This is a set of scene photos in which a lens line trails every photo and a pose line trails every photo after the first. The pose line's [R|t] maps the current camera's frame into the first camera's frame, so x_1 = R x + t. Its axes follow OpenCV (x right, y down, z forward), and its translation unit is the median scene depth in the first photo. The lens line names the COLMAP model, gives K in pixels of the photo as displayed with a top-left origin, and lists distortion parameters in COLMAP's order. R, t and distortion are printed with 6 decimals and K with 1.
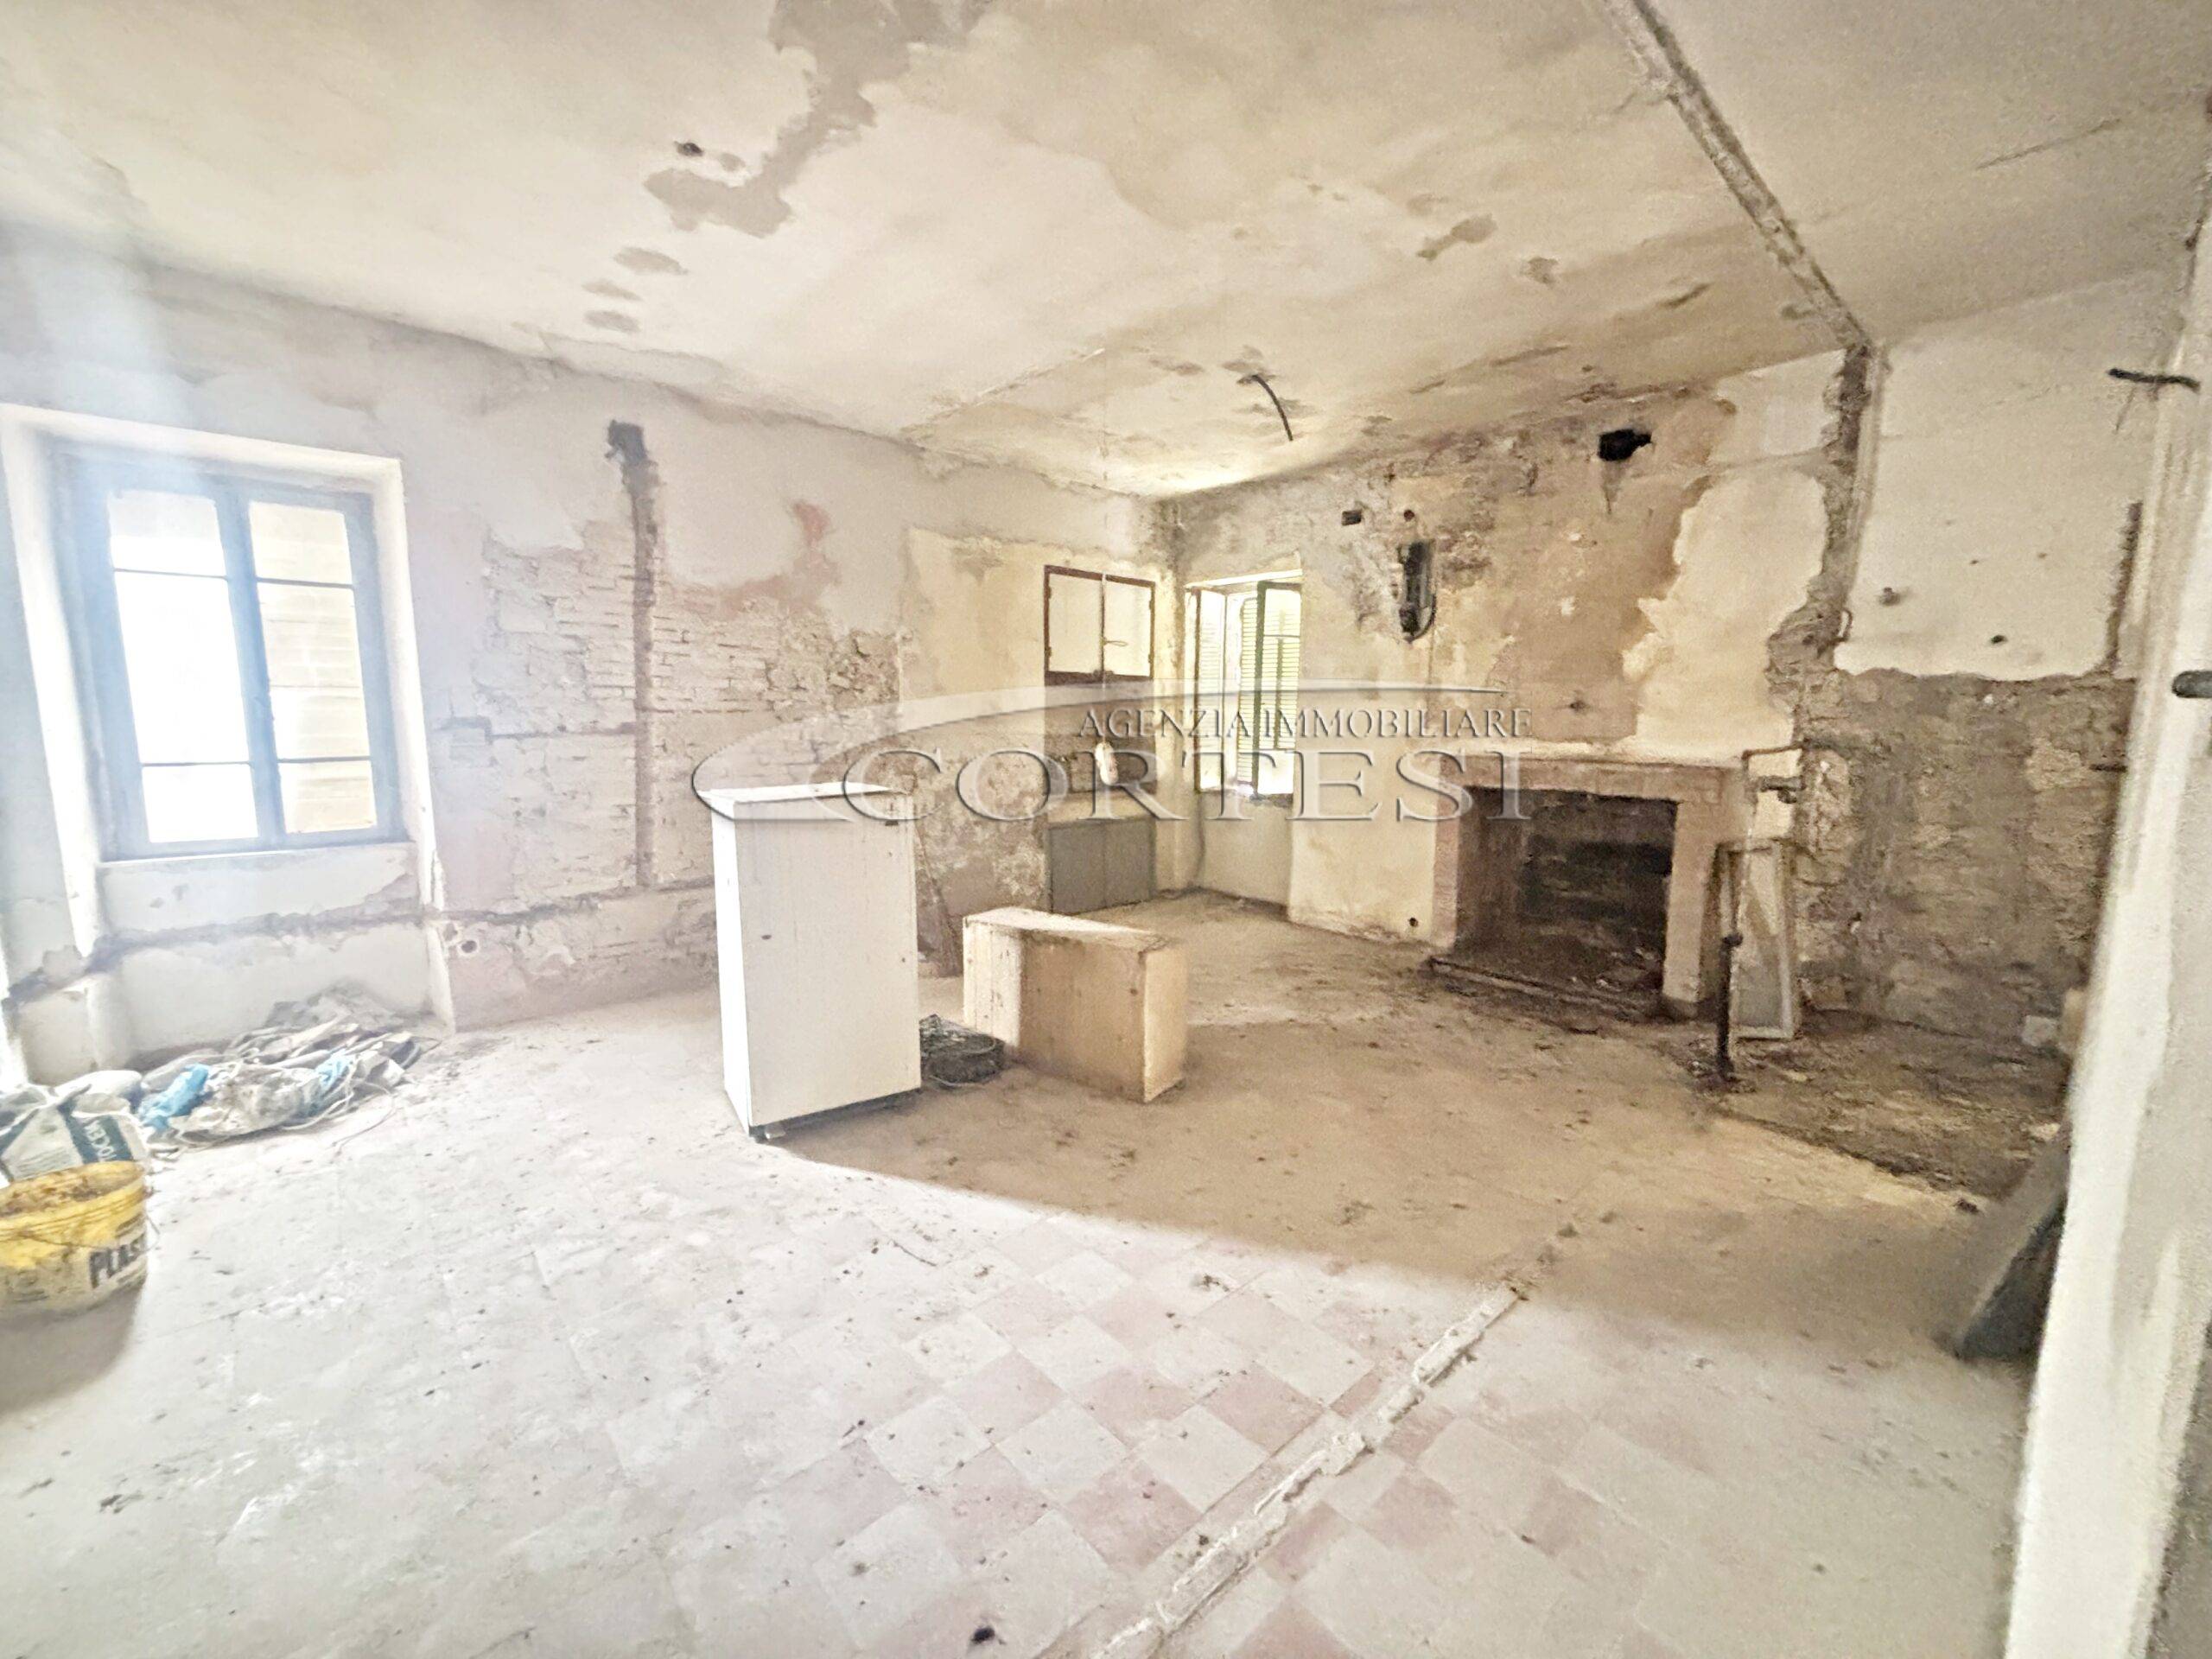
lens RADIAL K [[903.4, 0, 1106.0], [0, 903.4, 829.5], [0, 0, 1]] dist [-0.001684, 0.000226]
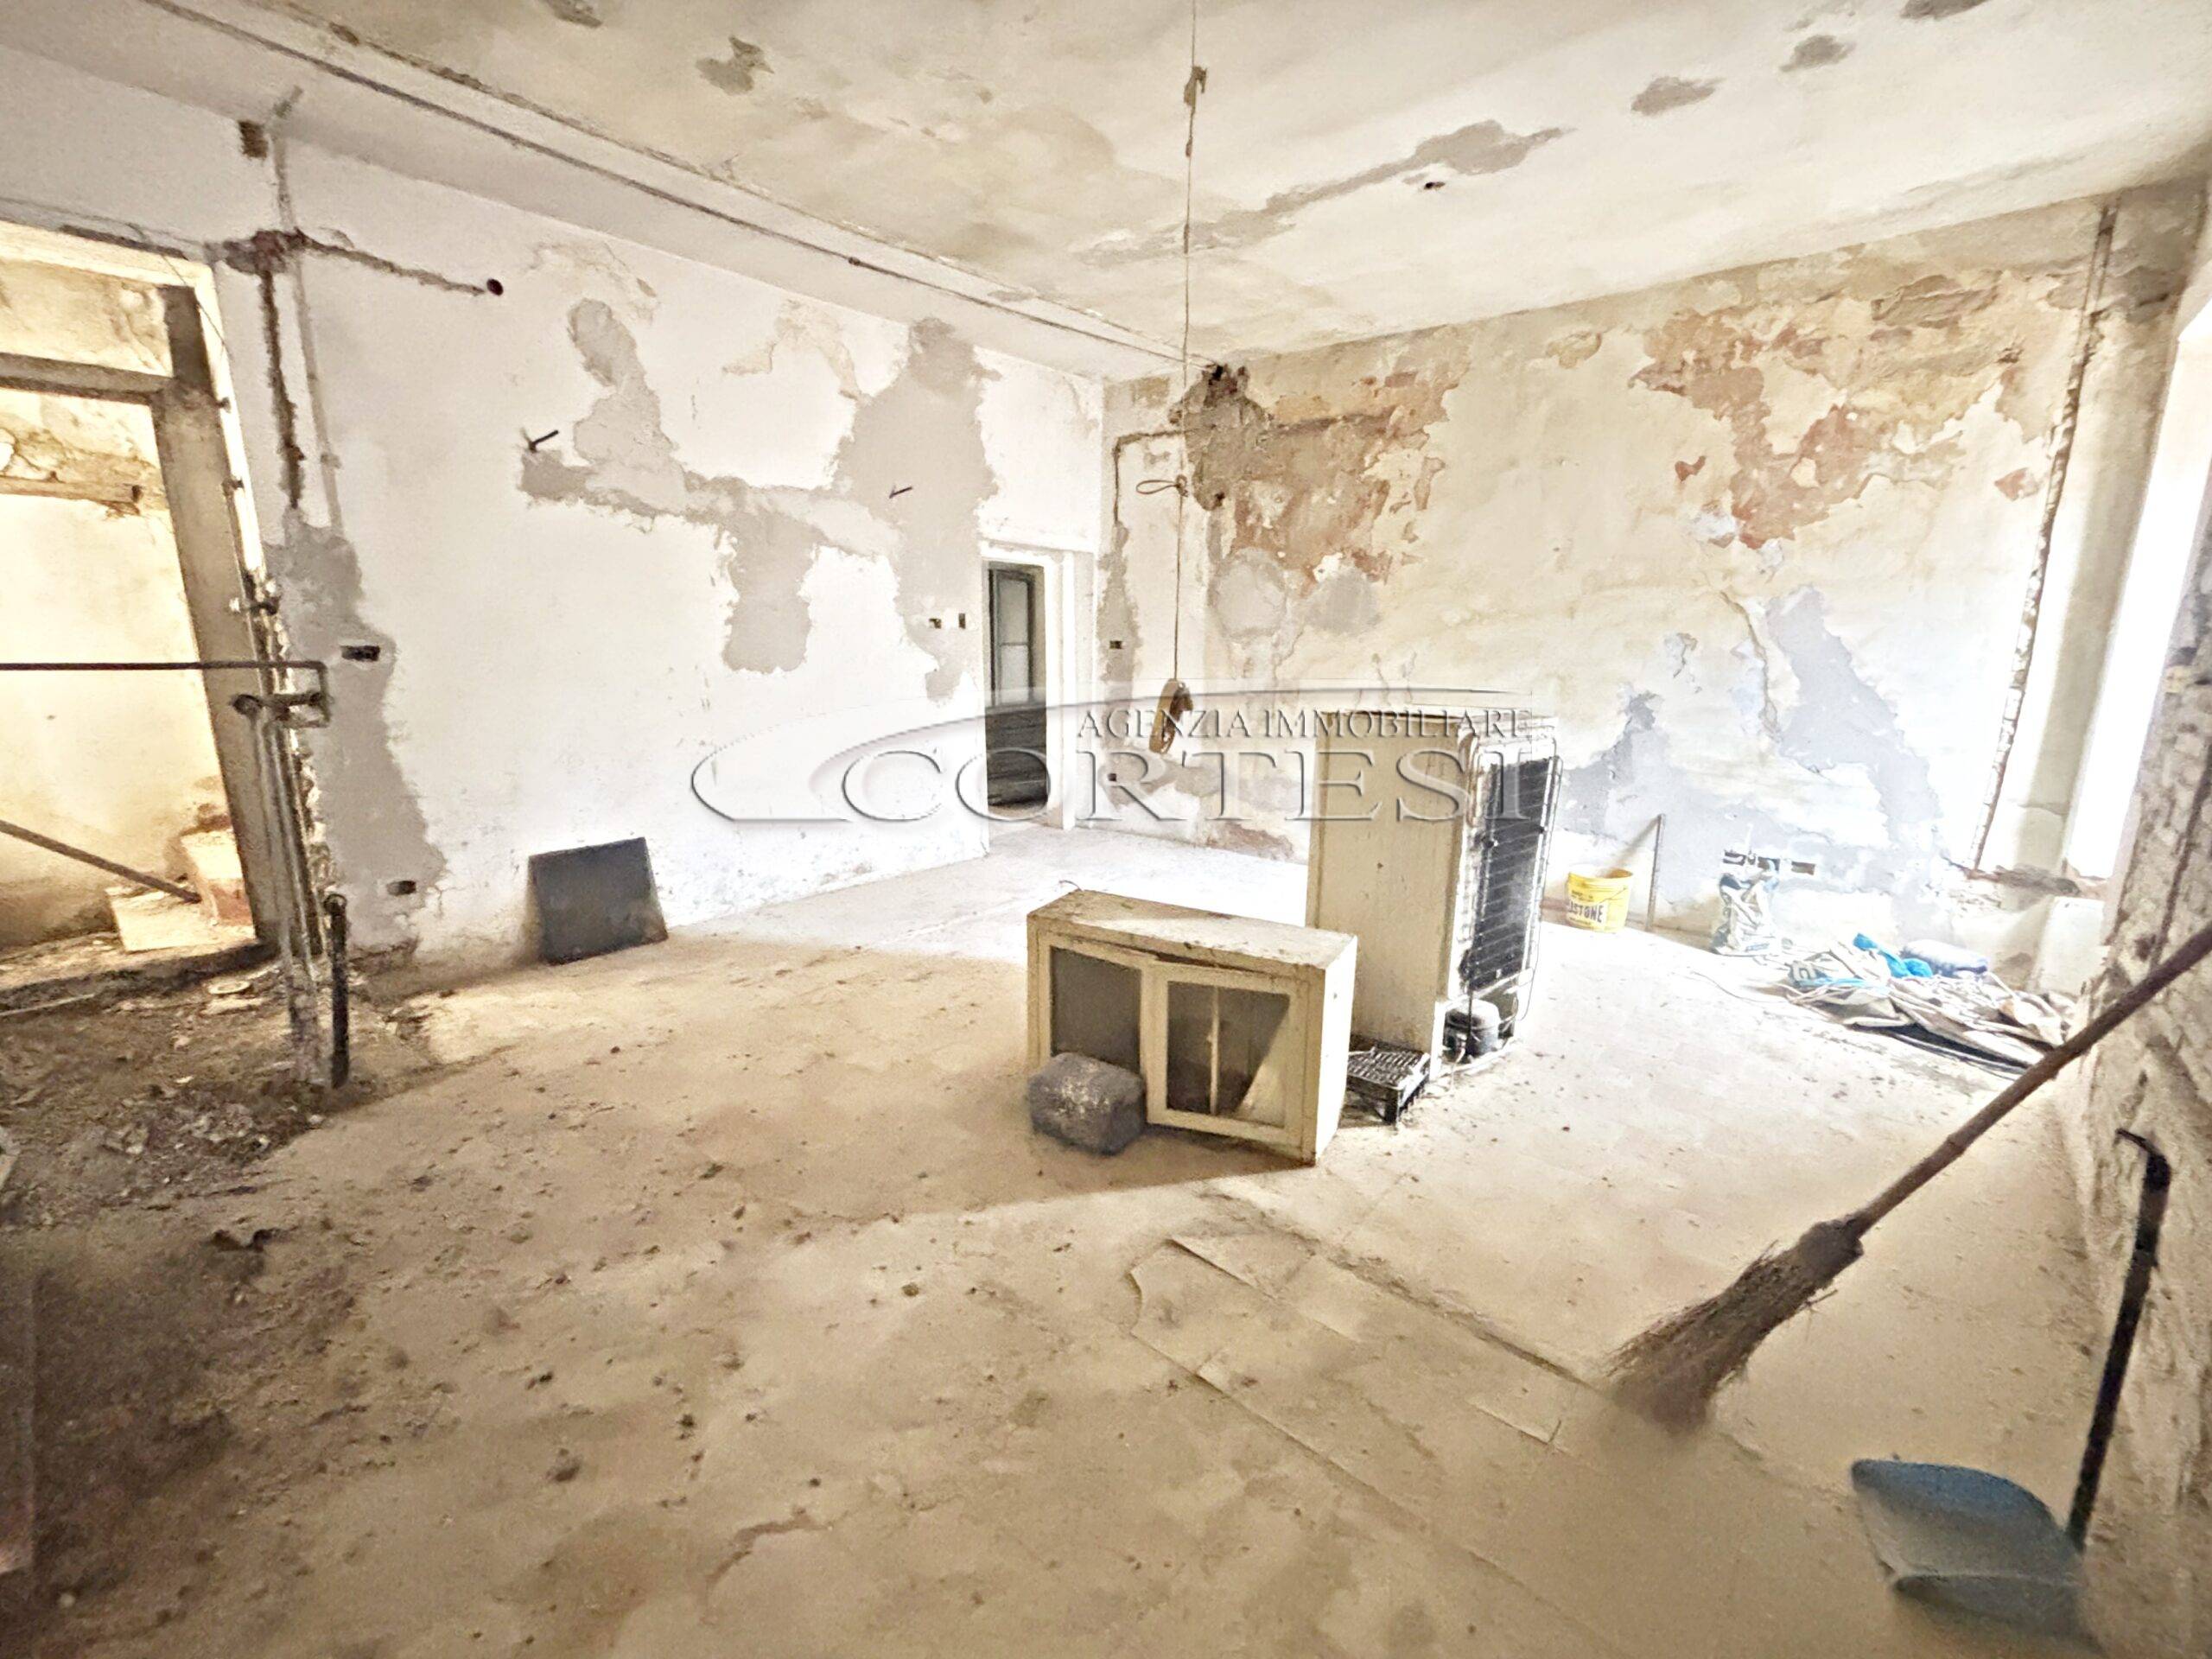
lens RADIAL K [[937.4, 0, 1103.7], [0, 937.4, 827.4], [0, 0, 1]] dist [-0.000644, 0.000031]
pose [[-0.992627, 0.010069, -0.120790, 0.116057], [-0.030152, 0.944704, 0.326535, -0.205608], [0.117399, 0.327769, -0.937435, 1.656423]]
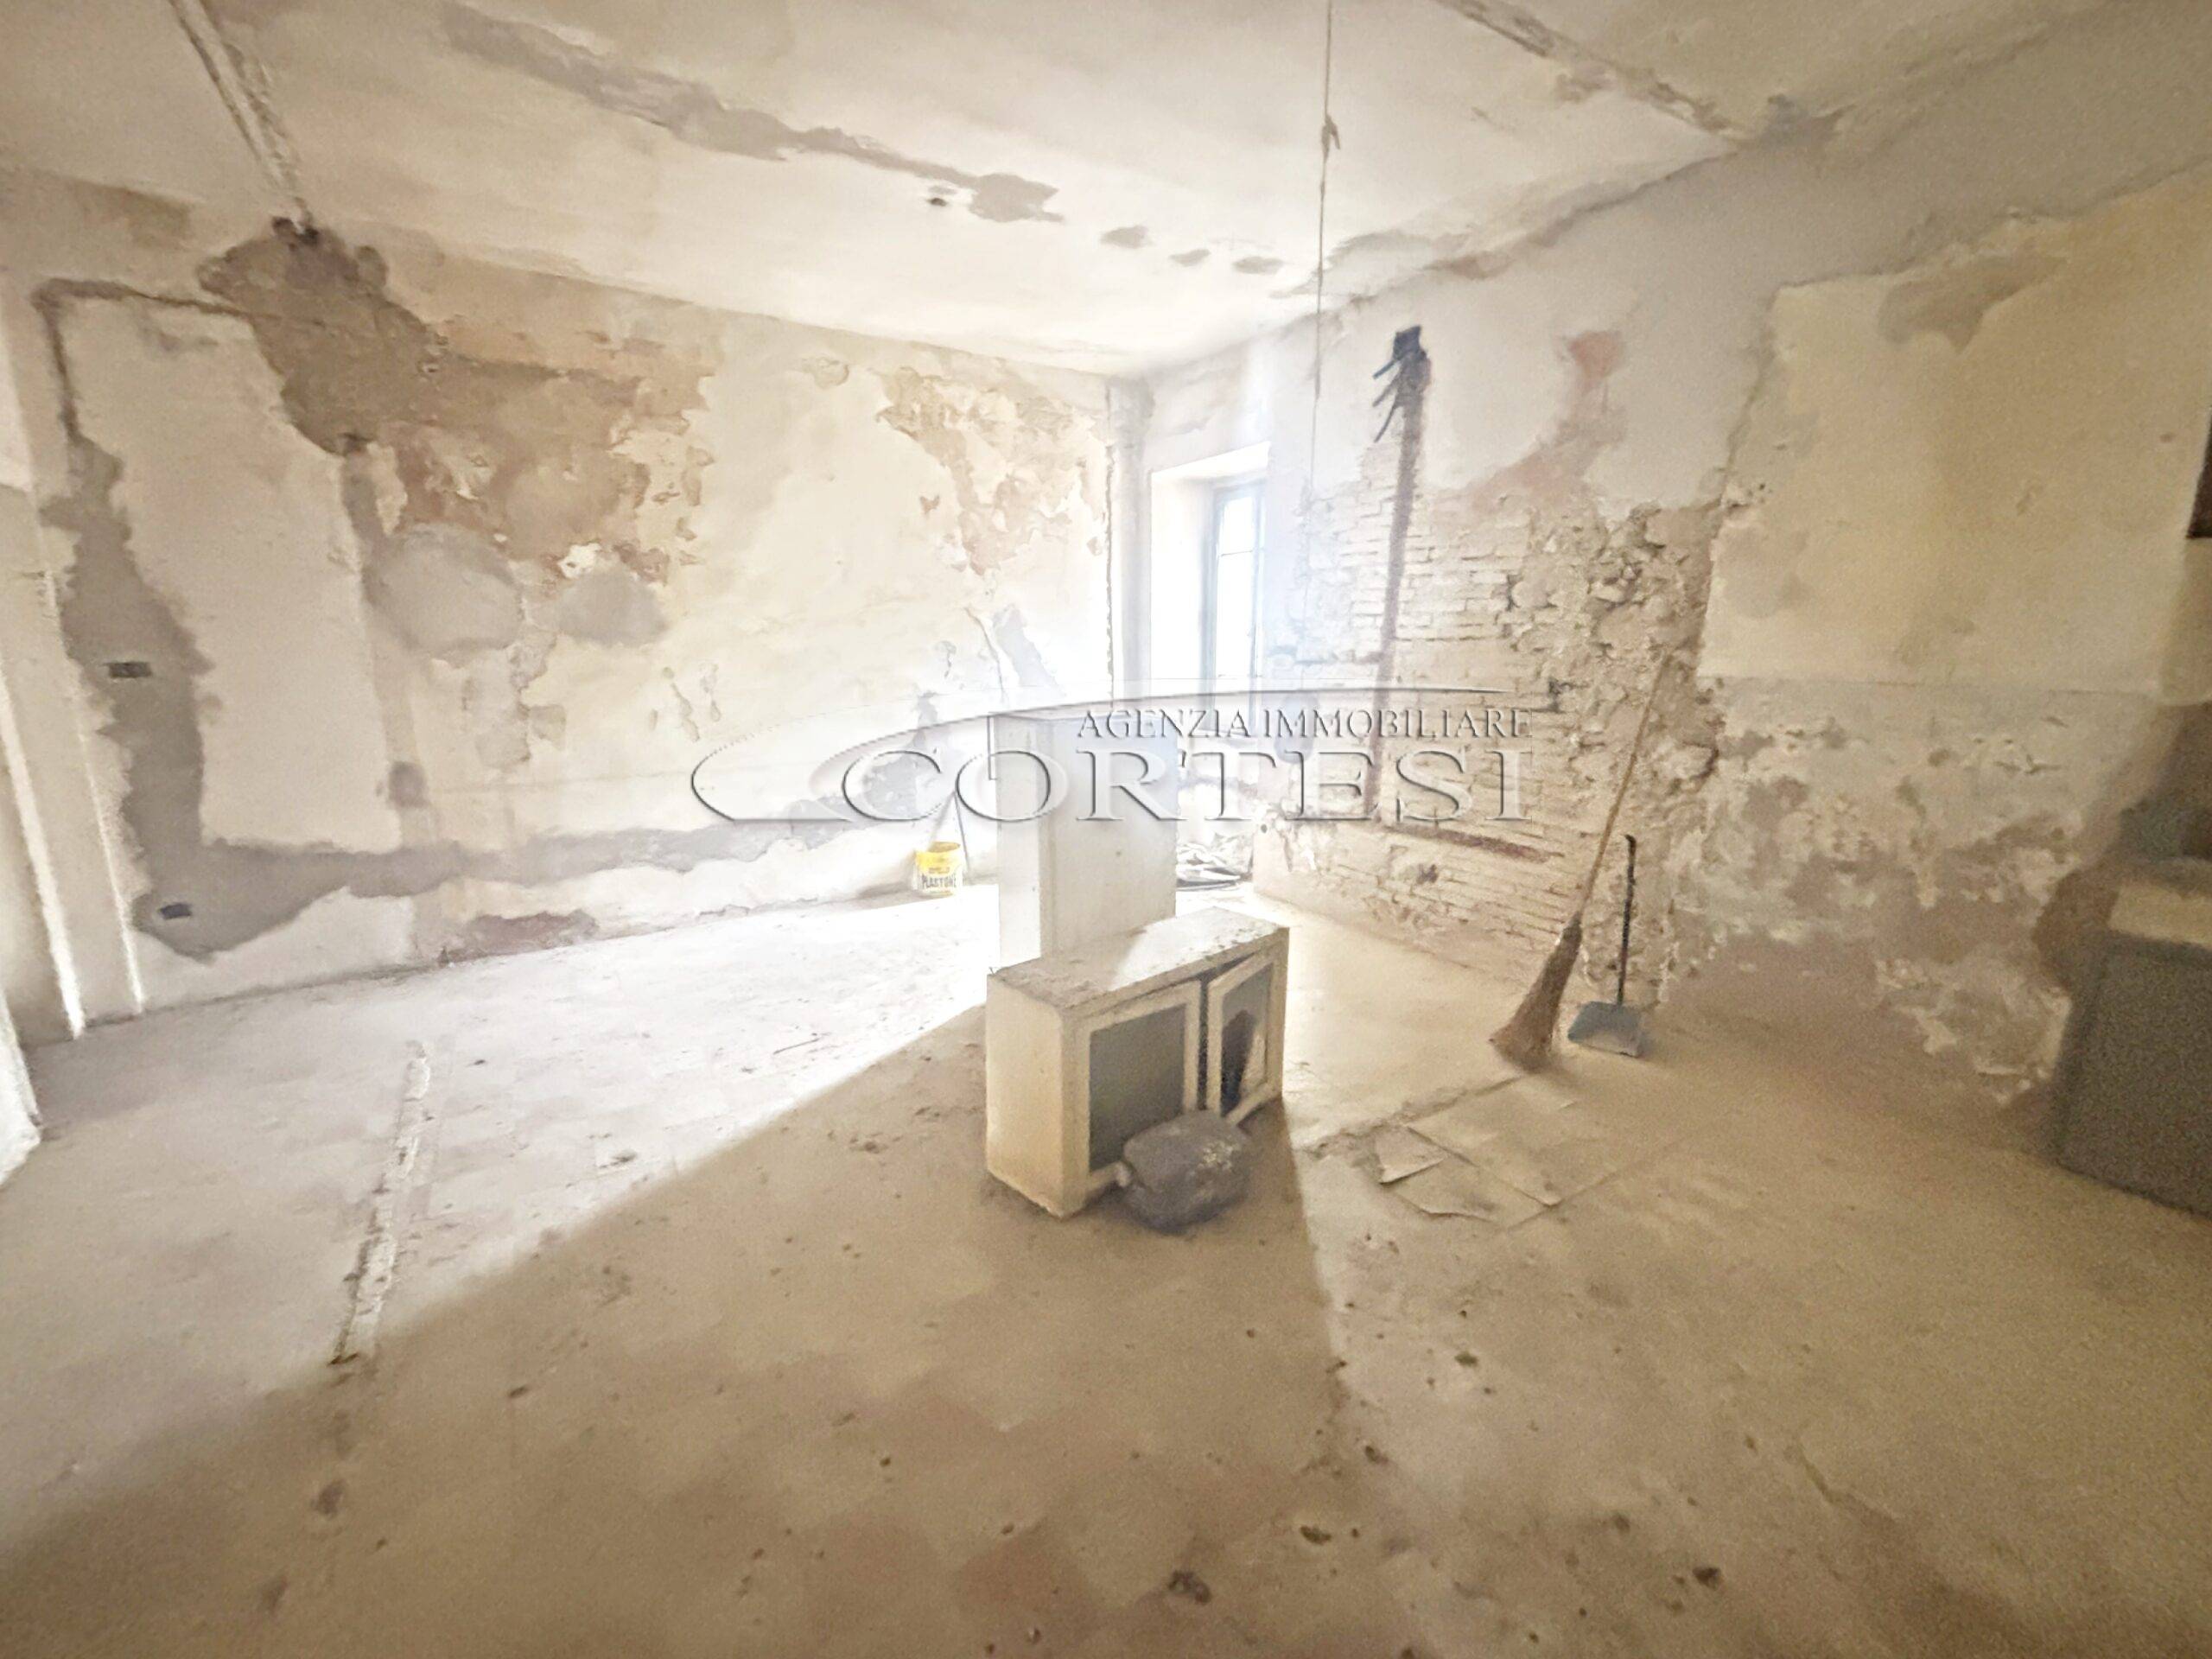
lens RADIAL K [[935.3, 0, 1103.0], [0, 935.3, 831.8], [0, 0, 1]] dist [-0.001272, 0.000517]
pose [[-0.183688, 0.191391, -0.964172, 0.643067], [-0.126573, 0.968091, 0.216283, -0.129587], [0.974802, 0.161766, -0.153602, 1.051379]]
